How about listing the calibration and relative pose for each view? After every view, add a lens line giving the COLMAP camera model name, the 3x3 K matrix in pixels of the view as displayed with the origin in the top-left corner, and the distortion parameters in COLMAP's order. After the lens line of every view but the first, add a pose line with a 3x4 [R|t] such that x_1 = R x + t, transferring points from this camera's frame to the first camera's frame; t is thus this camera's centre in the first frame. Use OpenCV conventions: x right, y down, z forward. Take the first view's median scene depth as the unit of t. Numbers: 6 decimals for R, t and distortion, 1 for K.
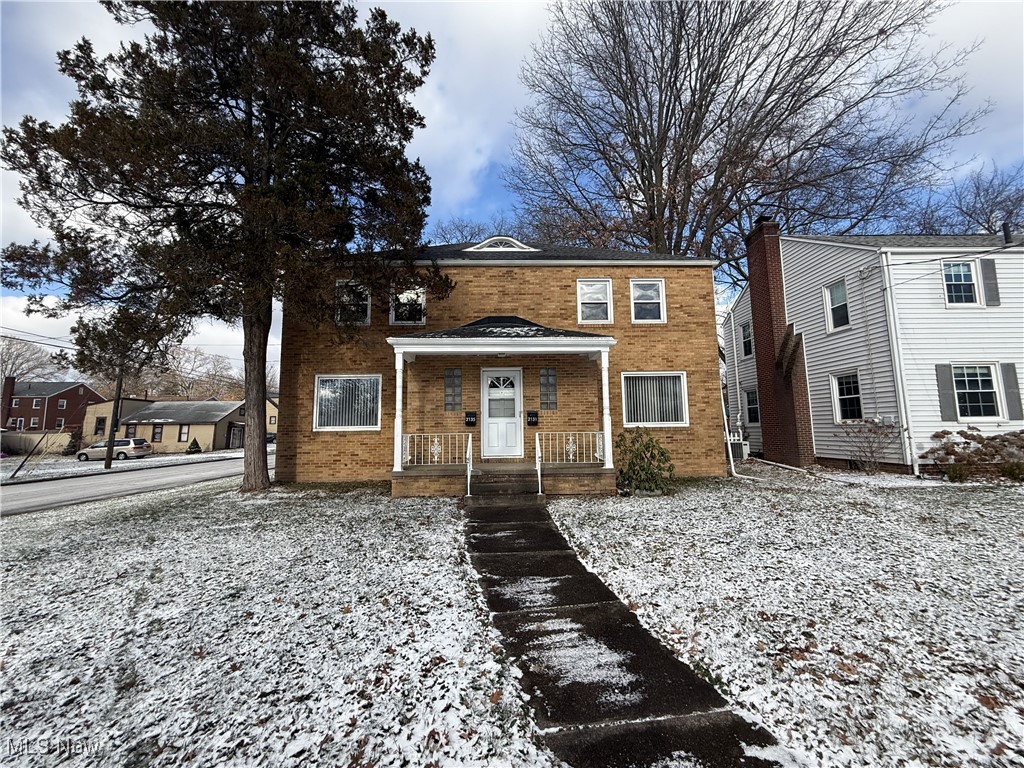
lens RADIAL K [[409.2, 0, 512.0], [0, 409.2, 384.0], [0, 0, 1]] dist [0.000063, 0.000026]
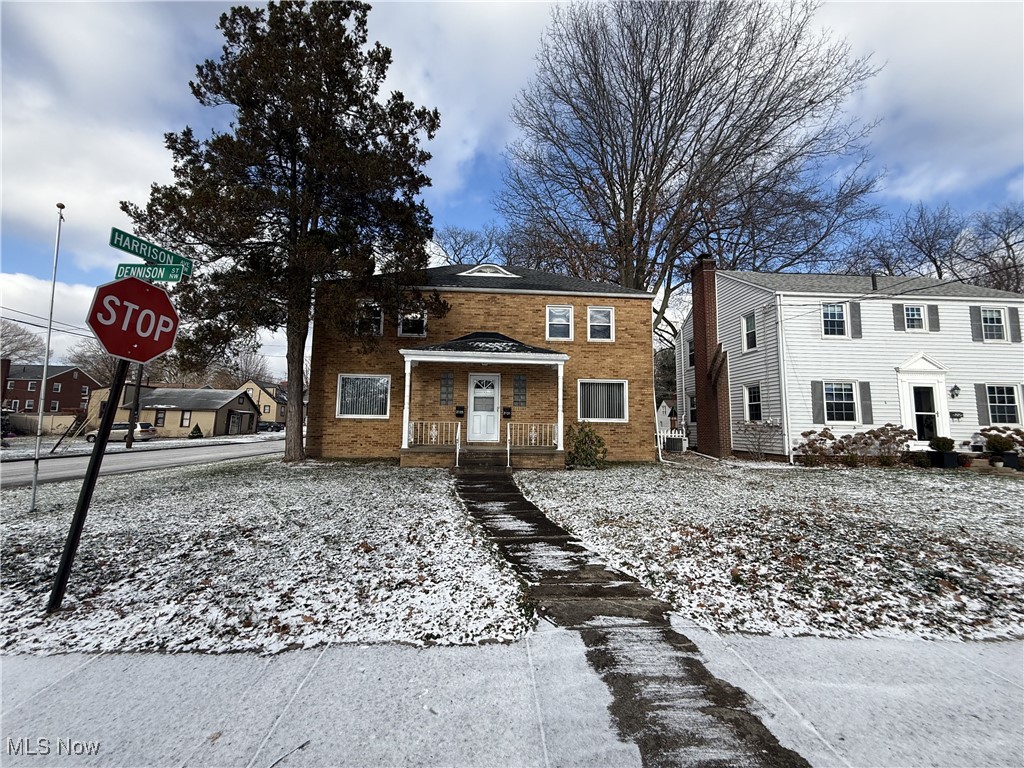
lens RADIAL K [[409.2, 0, 512.0], [0, 409.2, 384.0], [0, 0, 1]] dist [0.000063, 0.000026]
pose [[0.999102, 0.030980, 0.028908, 0.023925], [-0.031227, 0.999479, 0.008135, -0.017986], [-0.028641, -0.009031, 0.999549, -0.295085]]
